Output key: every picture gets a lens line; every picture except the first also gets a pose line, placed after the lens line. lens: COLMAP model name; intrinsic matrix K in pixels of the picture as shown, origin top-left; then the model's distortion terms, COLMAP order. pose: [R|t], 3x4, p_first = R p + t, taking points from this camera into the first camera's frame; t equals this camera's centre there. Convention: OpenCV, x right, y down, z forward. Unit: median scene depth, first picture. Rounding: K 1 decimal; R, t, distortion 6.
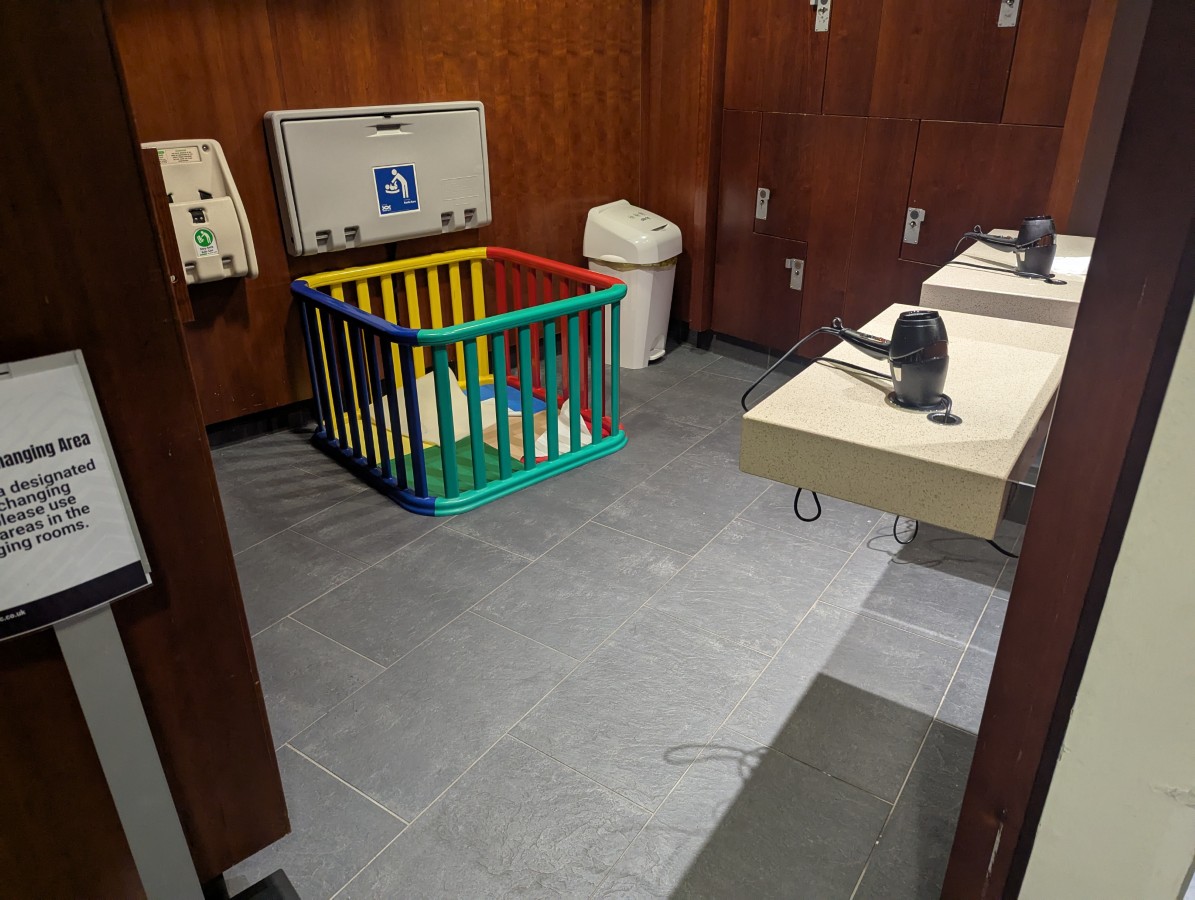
lens RADIAL K [[848.7, 0, 597.5], [0, 848.7, 450.0], [0, 0, 1]] dist [0.052419, -0.003144]
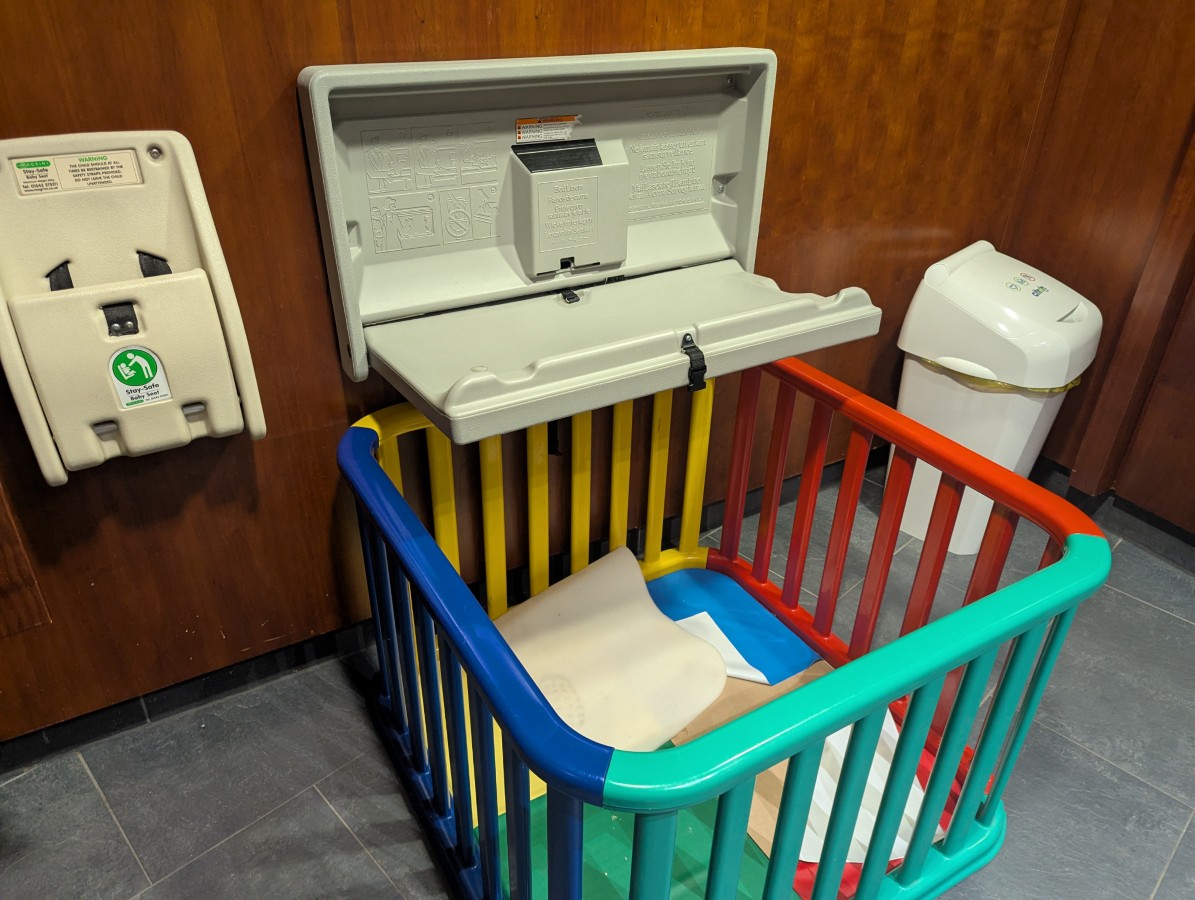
lens RADIAL K [[847.2, 0, 597.0], [0, 847.2, 466.5], [0, 0, 1]] dist [0.084537, -0.080950]
pose [[0.982535, 0.118814, -0.143205, -0.127621], [-0.104570, 0.989147, 0.103215, -0.207866], [0.153914, -0.086437, 0.984296, 0.474490]]
